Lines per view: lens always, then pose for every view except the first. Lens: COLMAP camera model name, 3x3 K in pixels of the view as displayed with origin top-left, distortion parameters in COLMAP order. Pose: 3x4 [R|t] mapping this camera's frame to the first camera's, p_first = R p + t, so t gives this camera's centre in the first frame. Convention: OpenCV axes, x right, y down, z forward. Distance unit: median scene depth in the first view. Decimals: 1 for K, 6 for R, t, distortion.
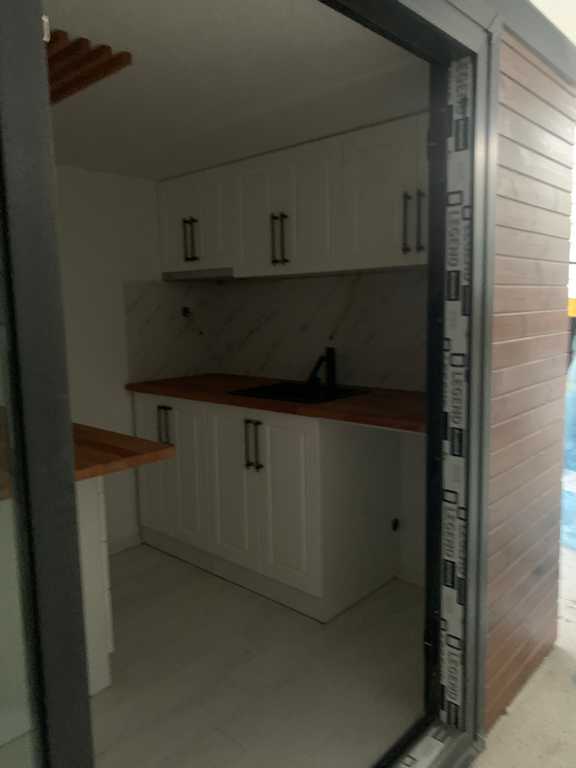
lens RADIAL K [[588.6, 0, 291.1], [0, 588.6, 380.2], [0, 0, 1]] dist [0.010311, -0.008828]
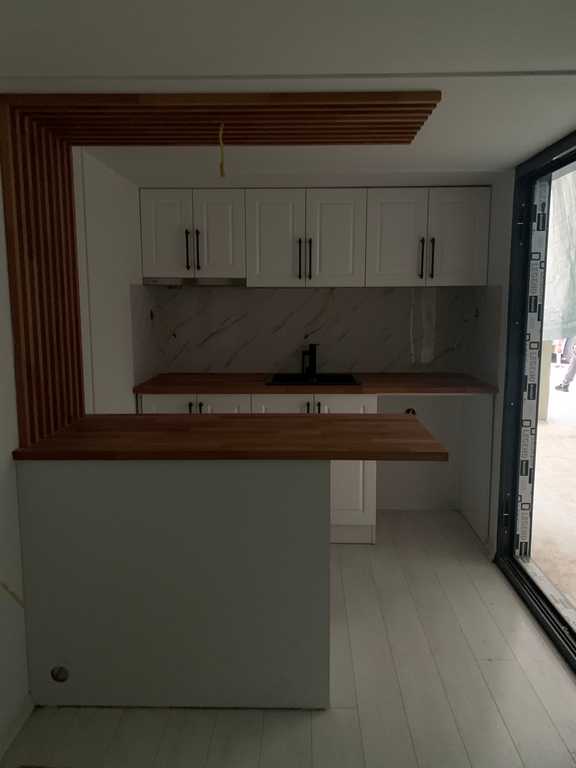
lens RADIAL K [[588.6, 0, 292.2], [0, 588.6, 379.9], [0, 0, 1]] dist [0.010311, -0.008828]
pose [[0.753675, -0.072341, 0.653254, -1.446563], [0.069306, 0.997130, 0.030461, -0.036038], [-0.653583, 0.022316, 0.756525, 0.124249]]
